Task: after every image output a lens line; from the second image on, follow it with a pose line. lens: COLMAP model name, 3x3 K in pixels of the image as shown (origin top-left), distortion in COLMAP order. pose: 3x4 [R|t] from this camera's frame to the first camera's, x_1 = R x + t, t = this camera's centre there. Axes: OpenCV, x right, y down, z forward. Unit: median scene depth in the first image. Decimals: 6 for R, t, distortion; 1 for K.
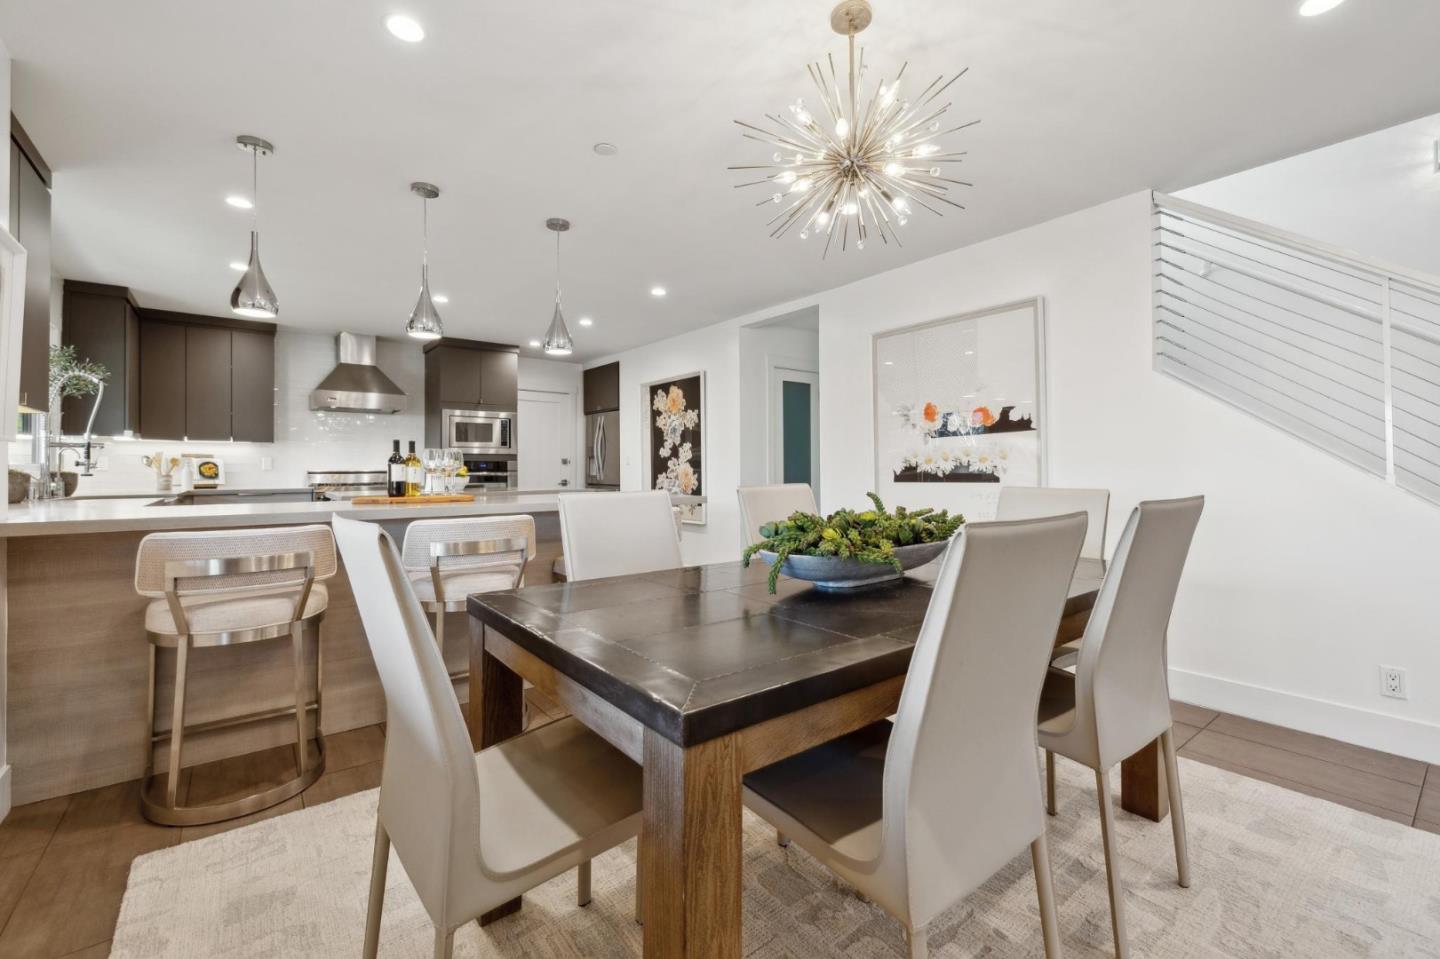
lens RADIAL K [[619.9, 0, 716.8], [0, 619.9, 465.5], [0, 0, 1]] dist [-0.001997, -0.000113]
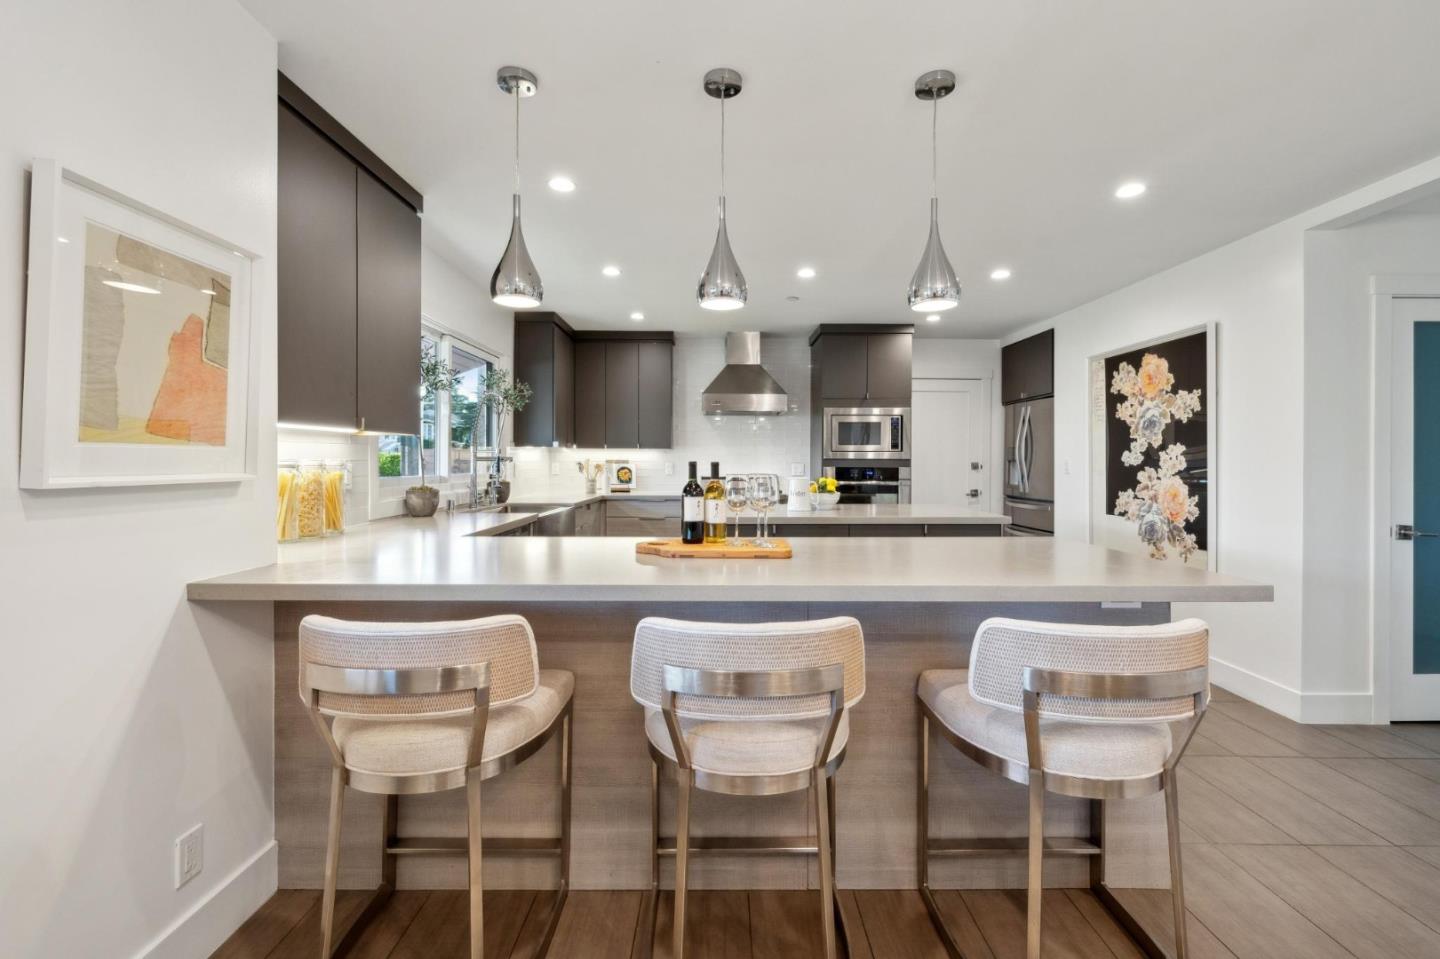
lens RADIAL K [[619.9, 0, 716.8], [0, 619.9, 465.5], [0, 0, 1]] dist [-0.001997, -0.000113]
pose [[0.793323, 0.009490, -0.608727, -0.034986], [-0.001261, 0.999902, 0.013946, -0.022992], [0.608800, -0.010296, 0.793257, 0.229048]]
